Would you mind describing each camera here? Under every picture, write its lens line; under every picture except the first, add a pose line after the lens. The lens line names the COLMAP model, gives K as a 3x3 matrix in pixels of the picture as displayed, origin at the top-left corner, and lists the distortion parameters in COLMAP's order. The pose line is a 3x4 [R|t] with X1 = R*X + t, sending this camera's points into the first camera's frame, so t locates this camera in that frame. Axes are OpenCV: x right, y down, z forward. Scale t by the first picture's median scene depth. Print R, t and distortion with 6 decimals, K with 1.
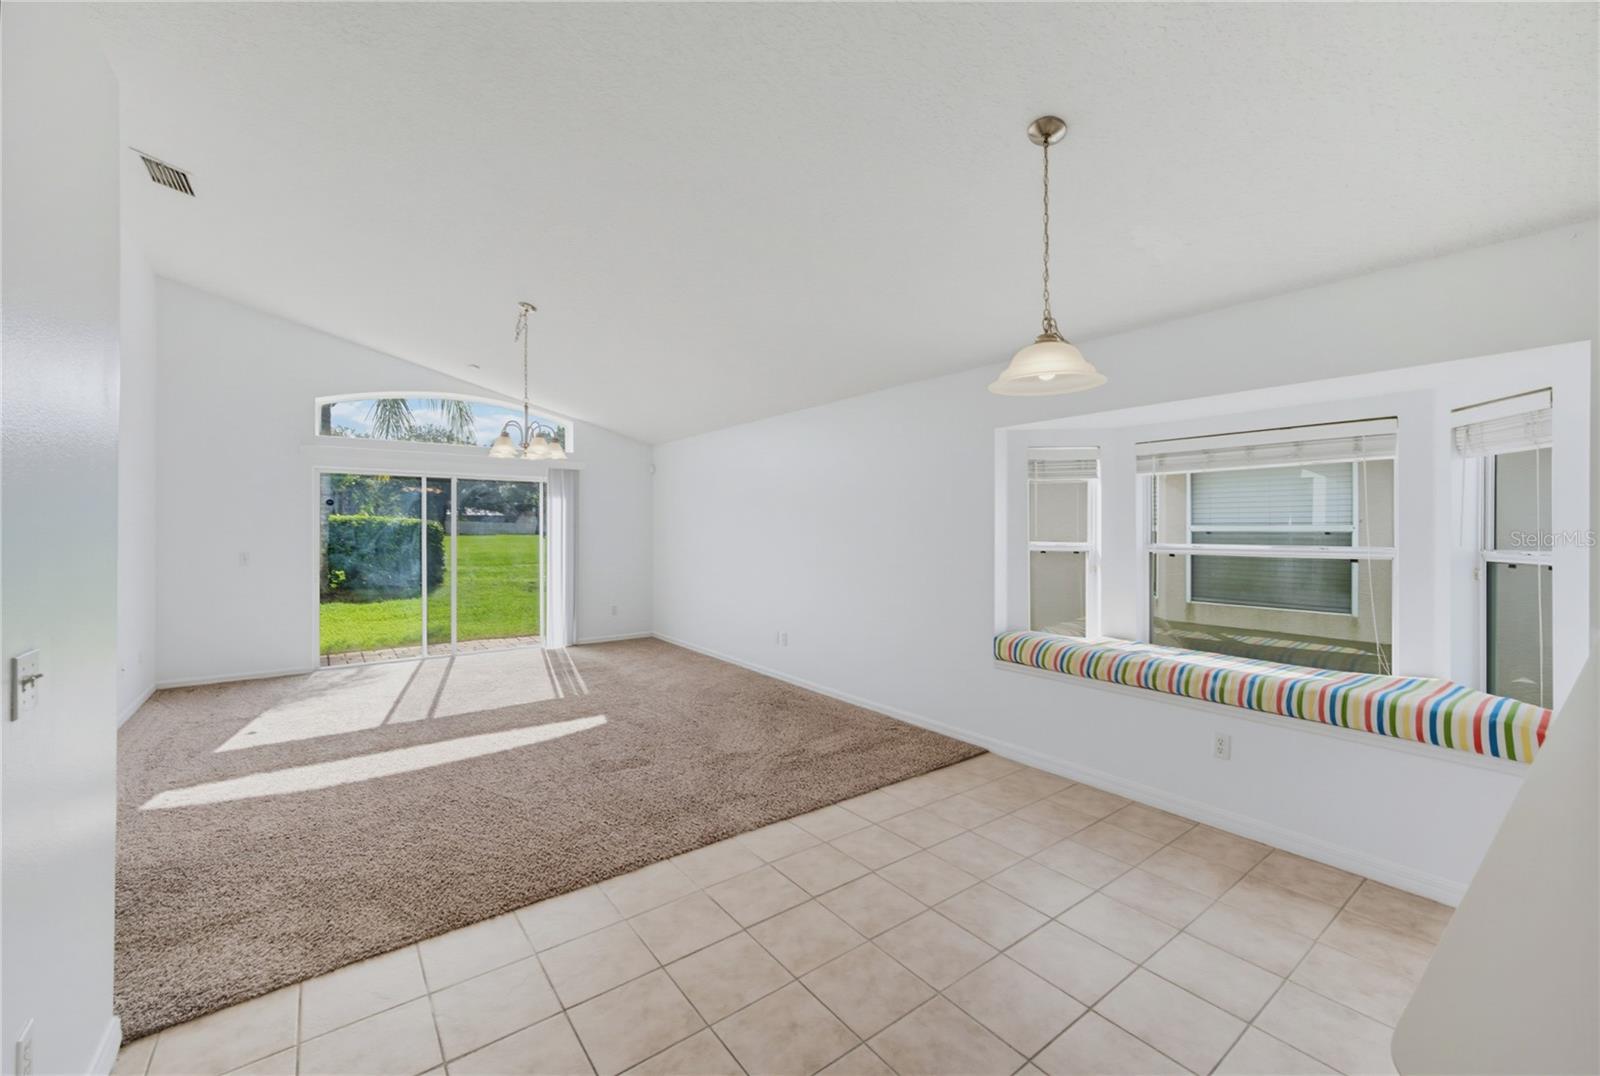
lens RADIAL K [[640.0, 0, 805.1], [0, 640.0, 528.7], [0, 0, 1]] dist [-0.001338, 0.000411]
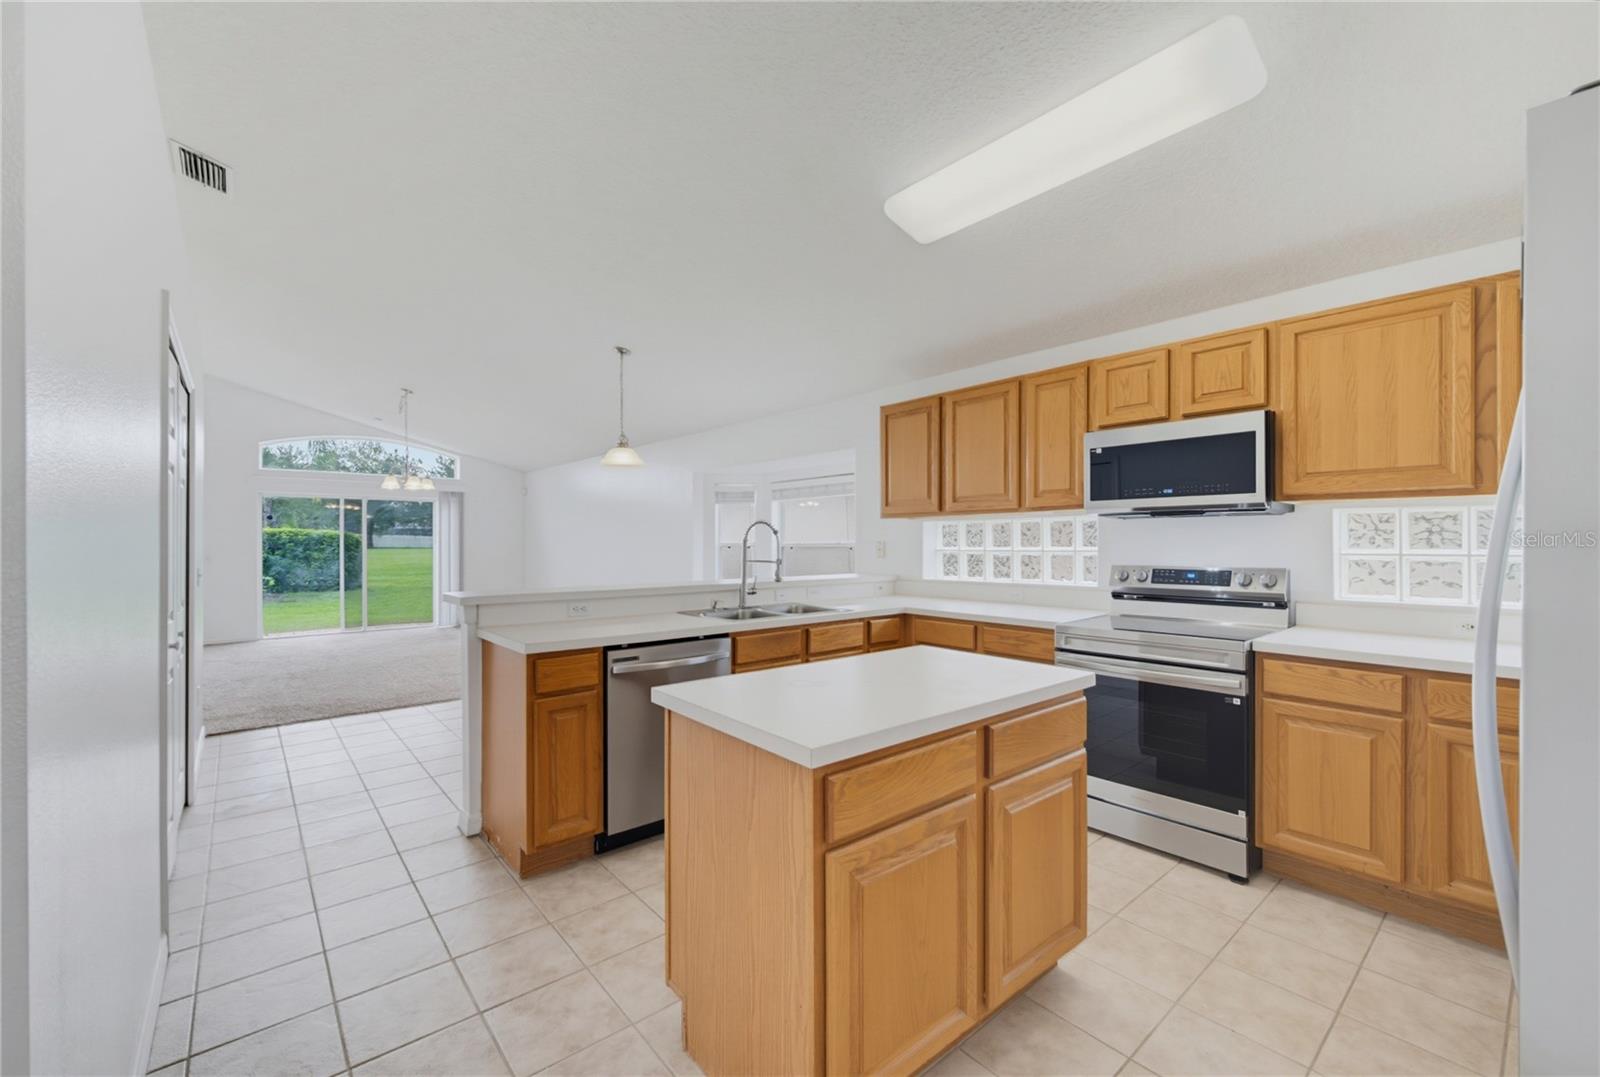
lens RADIAL K [[650.4, 0, 792.4], [0, 650.4, 543.4], [0, 0, 1]] dist [-0.002669, -0.000340]
pose [[0.998280, -0.004338, 0.058474, 0.457148], [0.004147, 0.999986, 0.003390, 0.022016], [-0.058488, -0.003141, 0.998283, -0.708030]]
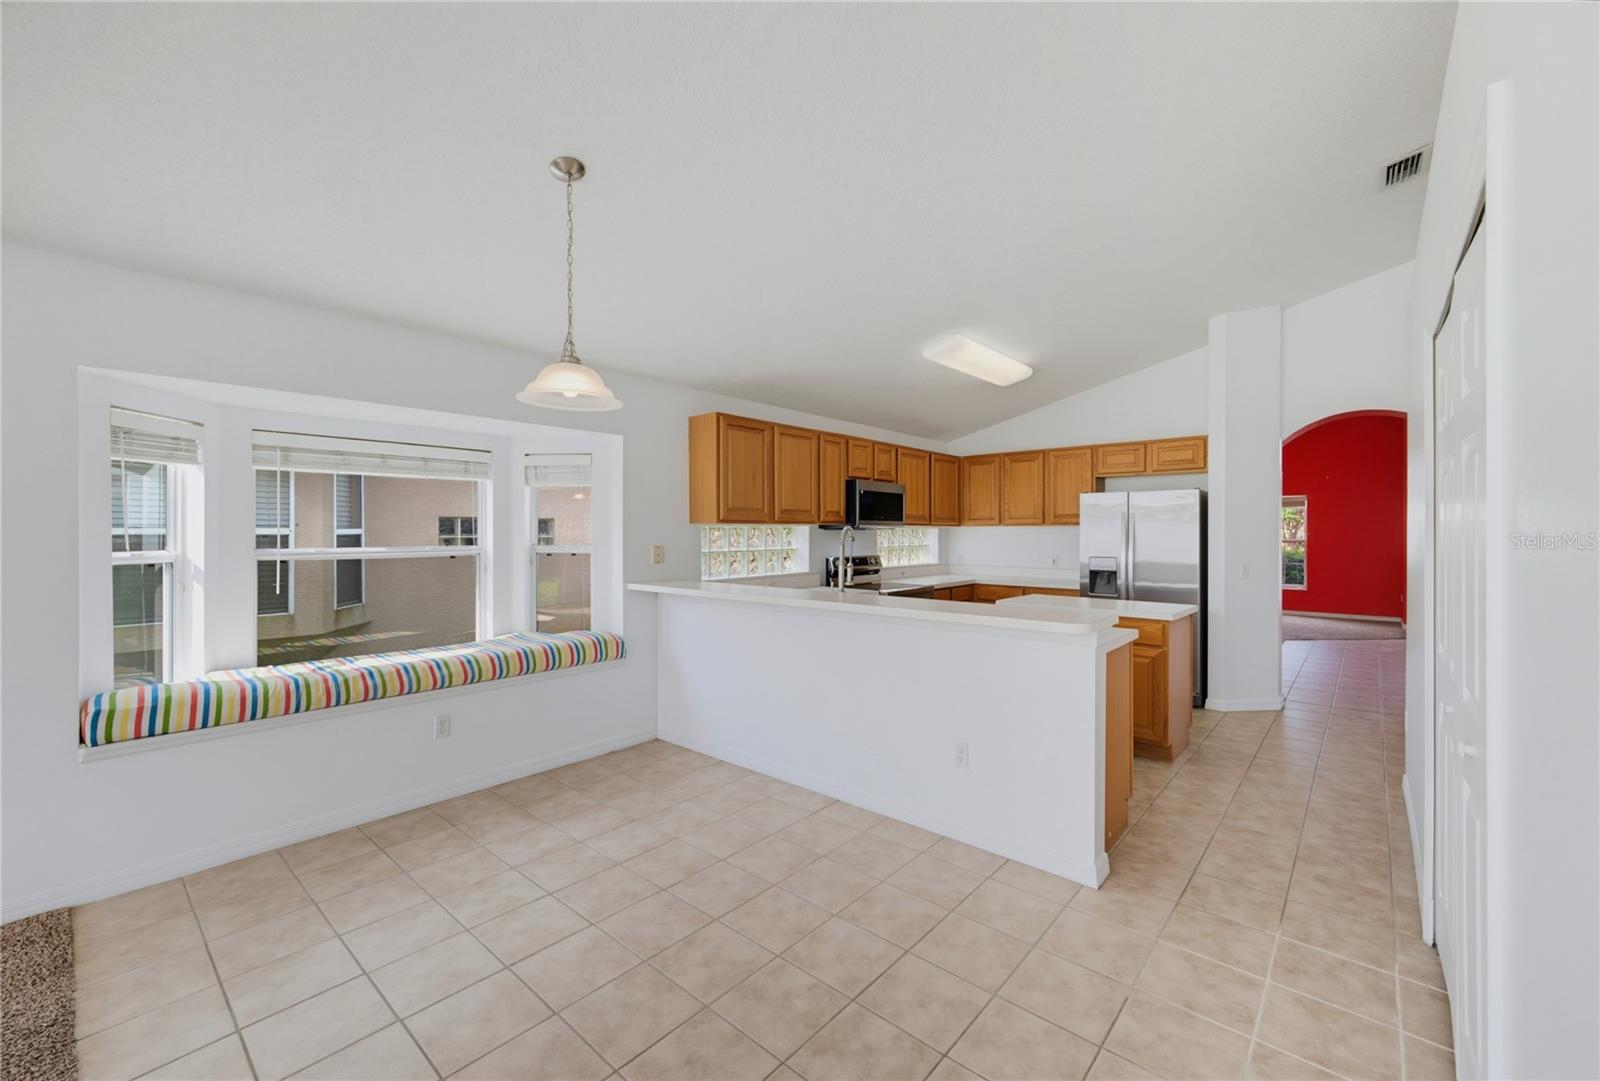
lens RADIAL K [[648.1, 0, 800.5], [0, 648.1, 533.8], [0, 0, 1]] dist [-0.000767, -0.000256]
pose [[-0.200366, -0.003749, 0.979714, -0.436414], [-0.001508, 0.999993, 0.003519, -0.001640], [-0.979720, -0.000772, -0.200370, 0.457995]]
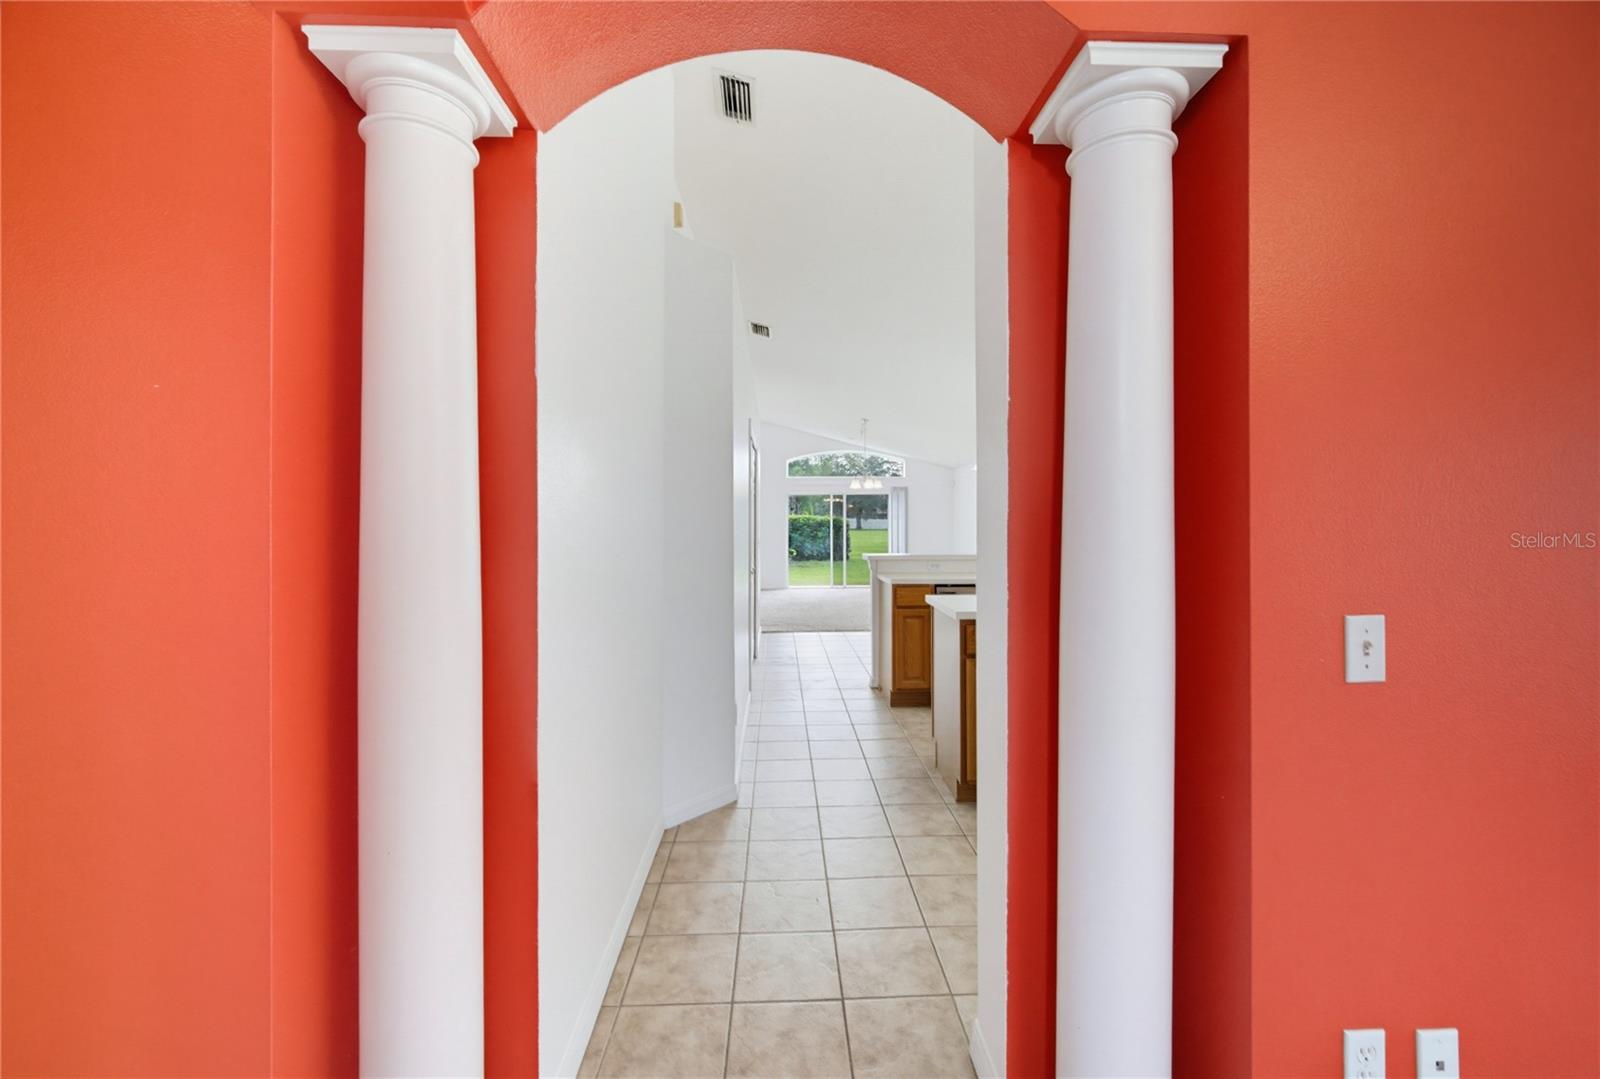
lens RADIAL K [[640.0, 0, 805.1], [0, 640.0, 530.2], [0, 0, 1]] dist [-0.001338, 0.000411]
pose [[0.821777, -0.003128, -0.569801, 0.751671], [0.008101, 0.999948, 0.006194, 0.024131], [0.569752, -0.009706, 0.821760, -1.083149]]
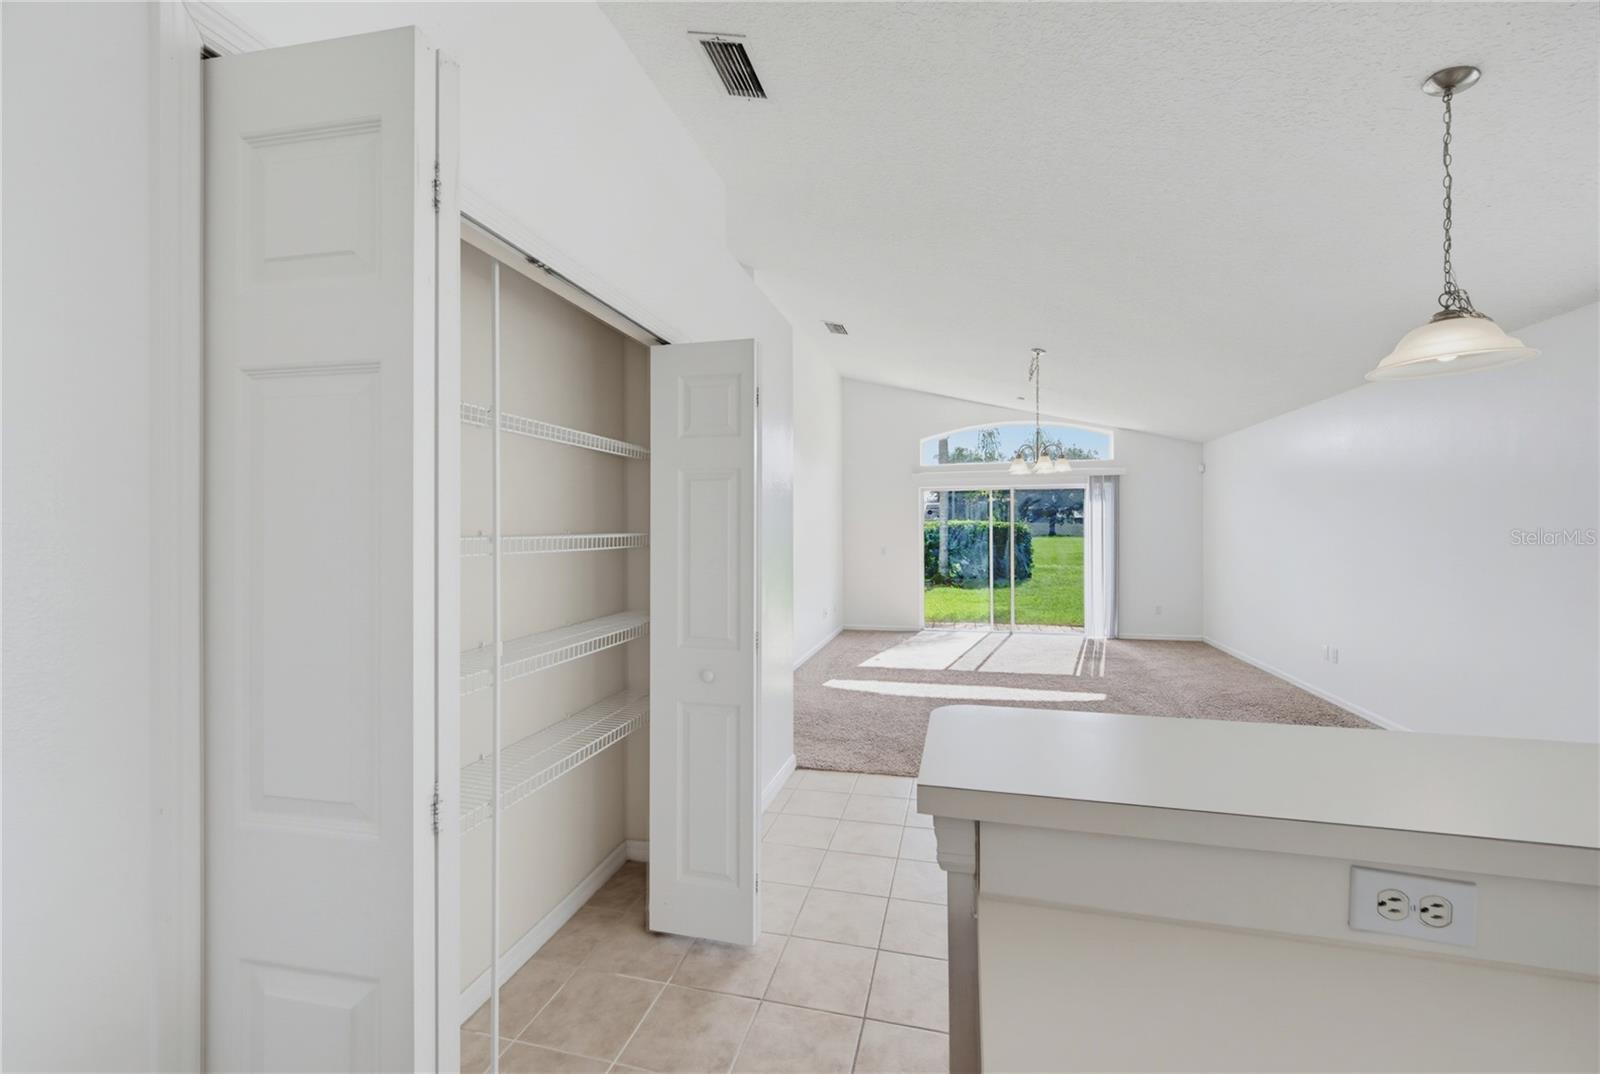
lens RADIAL K [[640.0, 0, 805.1], [0, 640.0, 527.7], [0, 0, 1]] dist [-0.001338, 0.000411]
pose [[0.627094, -0.007756, -0.778905, 0.277418], [0.005223, 0.999970, -0.005753, 0.000744], [0.778926, -0.000461, 0.627115, -0.144416]]
